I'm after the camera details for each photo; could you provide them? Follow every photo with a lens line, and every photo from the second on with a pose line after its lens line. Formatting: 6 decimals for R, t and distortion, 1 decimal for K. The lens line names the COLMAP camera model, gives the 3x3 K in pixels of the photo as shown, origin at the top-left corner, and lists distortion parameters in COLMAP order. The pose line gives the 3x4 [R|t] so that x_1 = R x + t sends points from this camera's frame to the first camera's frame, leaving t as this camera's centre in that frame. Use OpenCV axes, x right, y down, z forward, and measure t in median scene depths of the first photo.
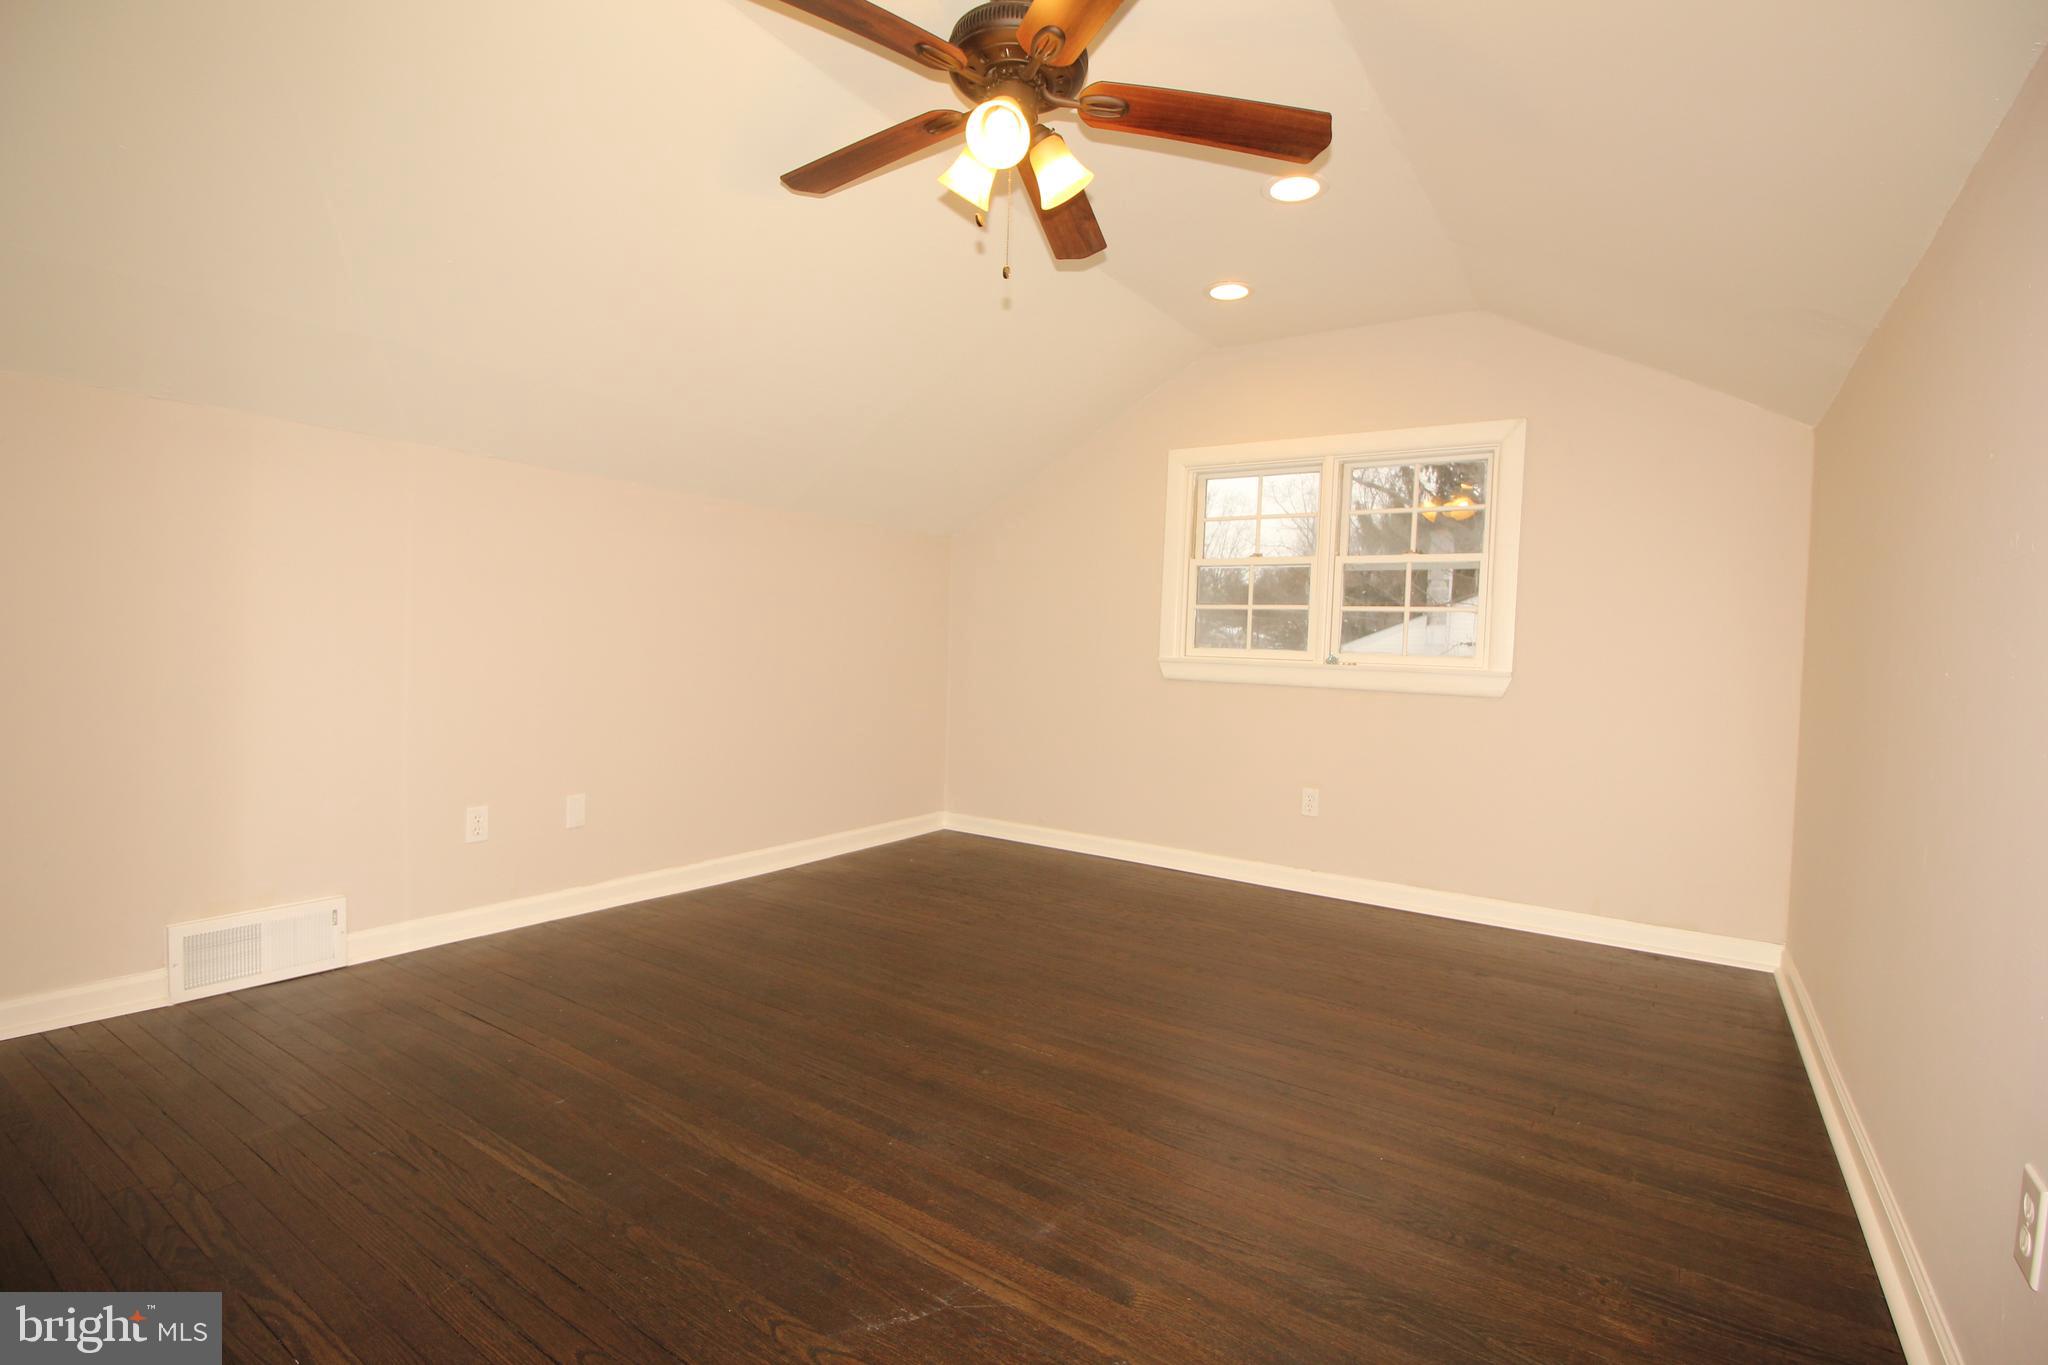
lens RADIAL K [[939.0, 0, 1011.5], [0, 939.0, 660.9], [0, 0, 1]] dist [0.000028, -0.013023]
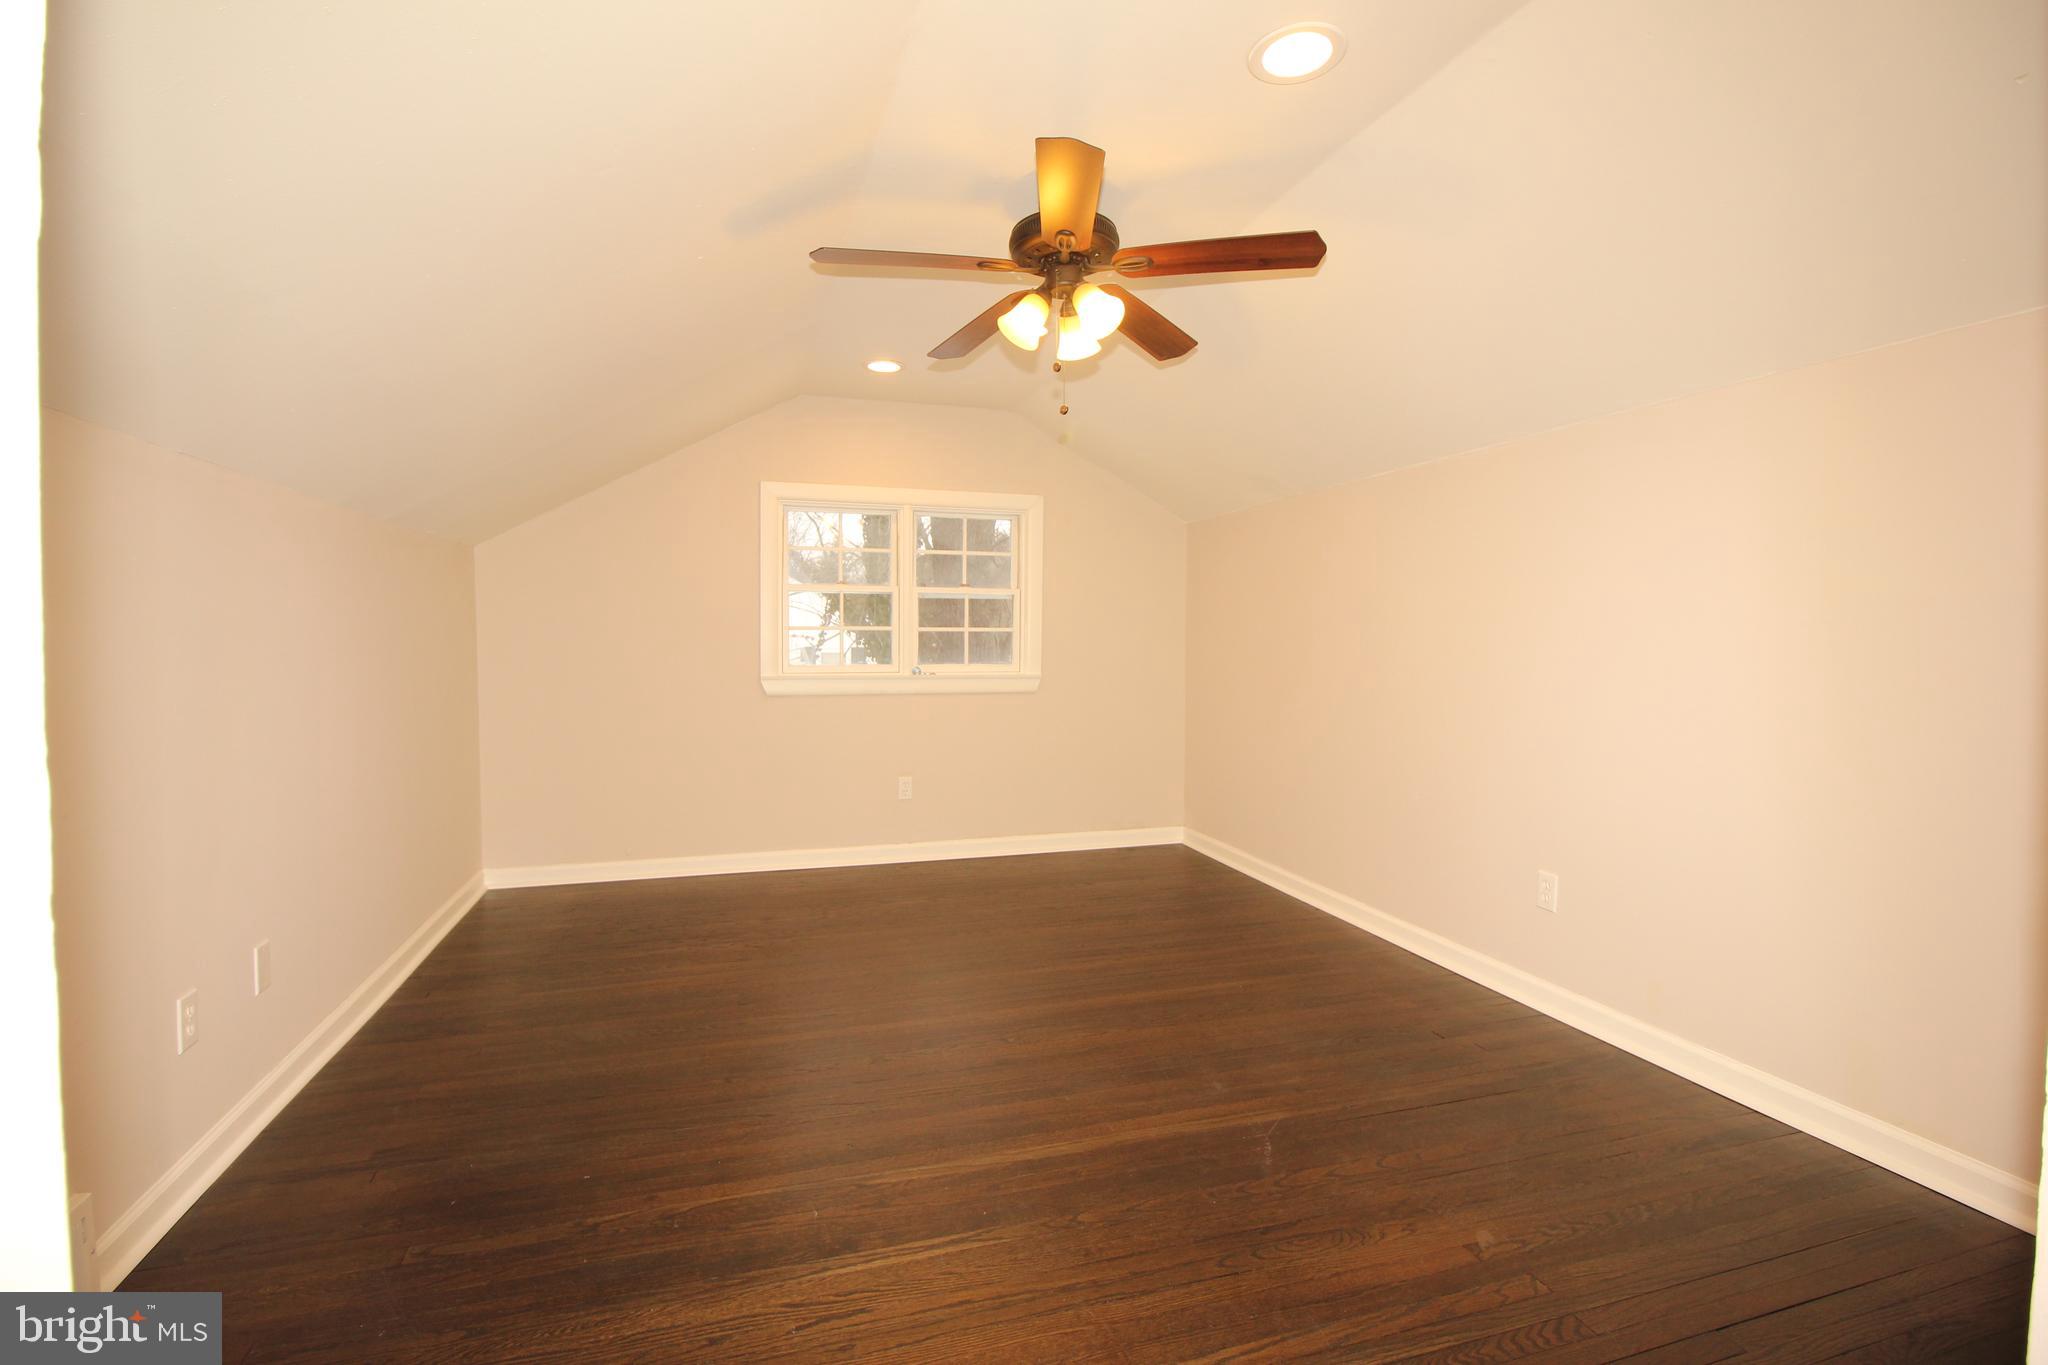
lens RADIAL K [[924.1, 0, 1022.1], [0, 924.1, 672.6], [0, 0, 1]] dist [0.000777, 0.000068]
pose [[0.640661, -0.067712, 0.764832, -1.075328], [0.034249, 0.997633, 0.059634, -0.143885], [-0.767059, -0.012010, 0.641464, 0.237077]]
